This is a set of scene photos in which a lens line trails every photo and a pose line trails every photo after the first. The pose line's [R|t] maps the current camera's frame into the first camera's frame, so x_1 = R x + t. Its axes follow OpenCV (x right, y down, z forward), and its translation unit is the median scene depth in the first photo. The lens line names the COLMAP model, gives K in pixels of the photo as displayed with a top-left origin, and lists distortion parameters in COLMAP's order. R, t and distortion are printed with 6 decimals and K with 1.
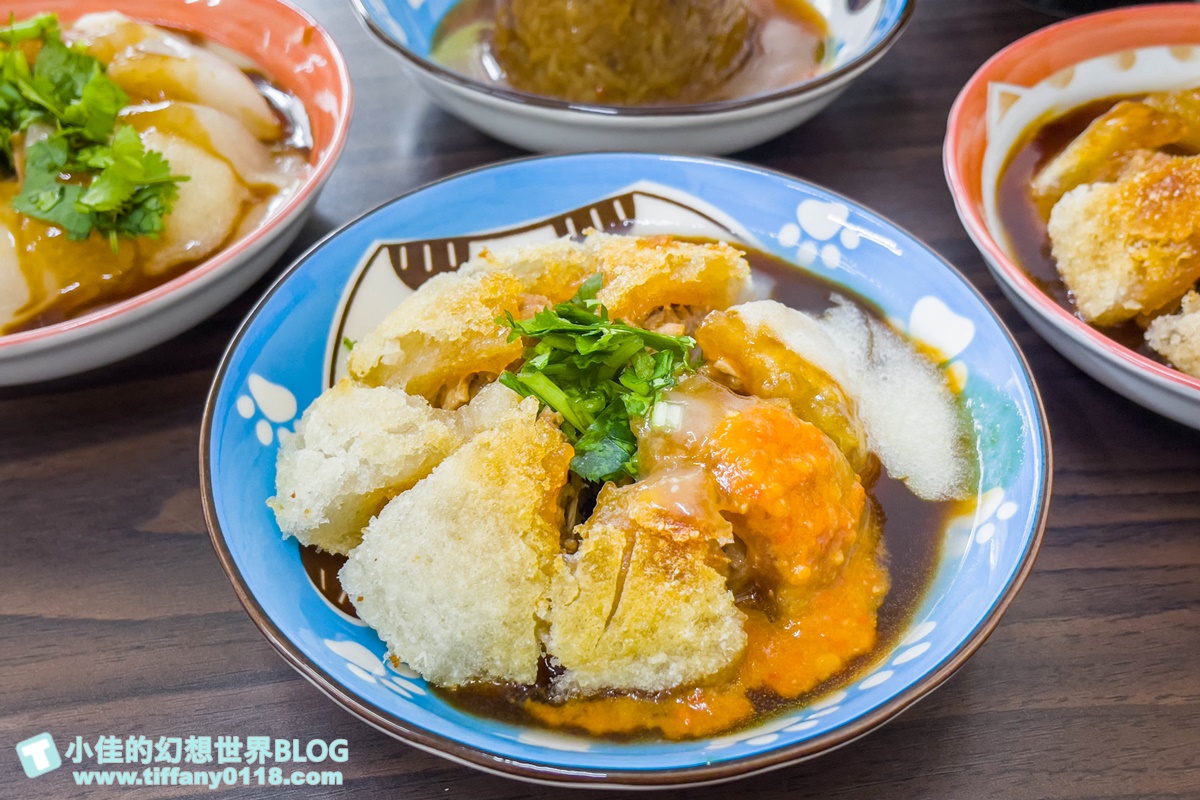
lens RADIAL K [[1278.1, 0, 598.9], [0, 1278.1, 400.4], [0, 0, 1]] dist [0.019349, 0.000000]
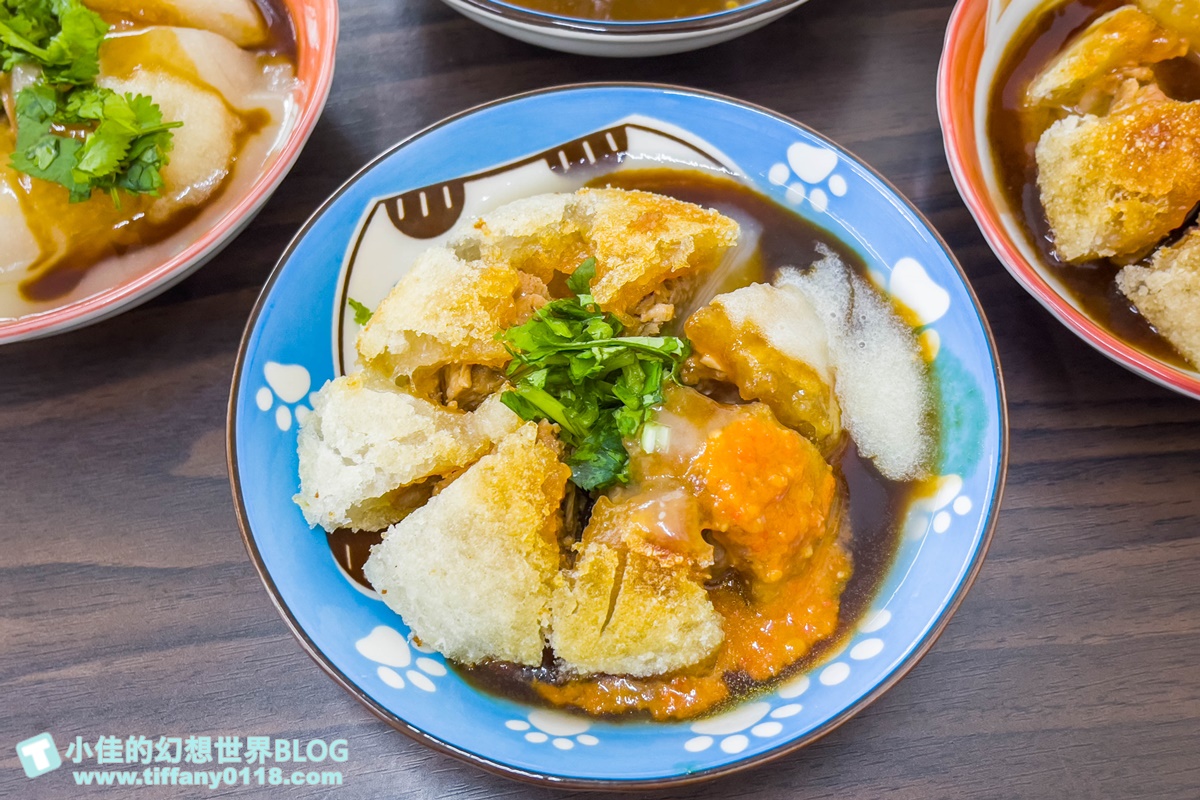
lens RADIAL K [[1278.1, 0, 600.3], [0, 1278.1, 390.2], [0, 0, 1]] dist [0.019349, 0.000000]
pose [[0.999935, -0.011378, 0.000440, 0.005397], [0.010708, 0.952822, 0.303342, -0.311263], [-0.003871, -0.303317, 0.952882, -0.021340]]
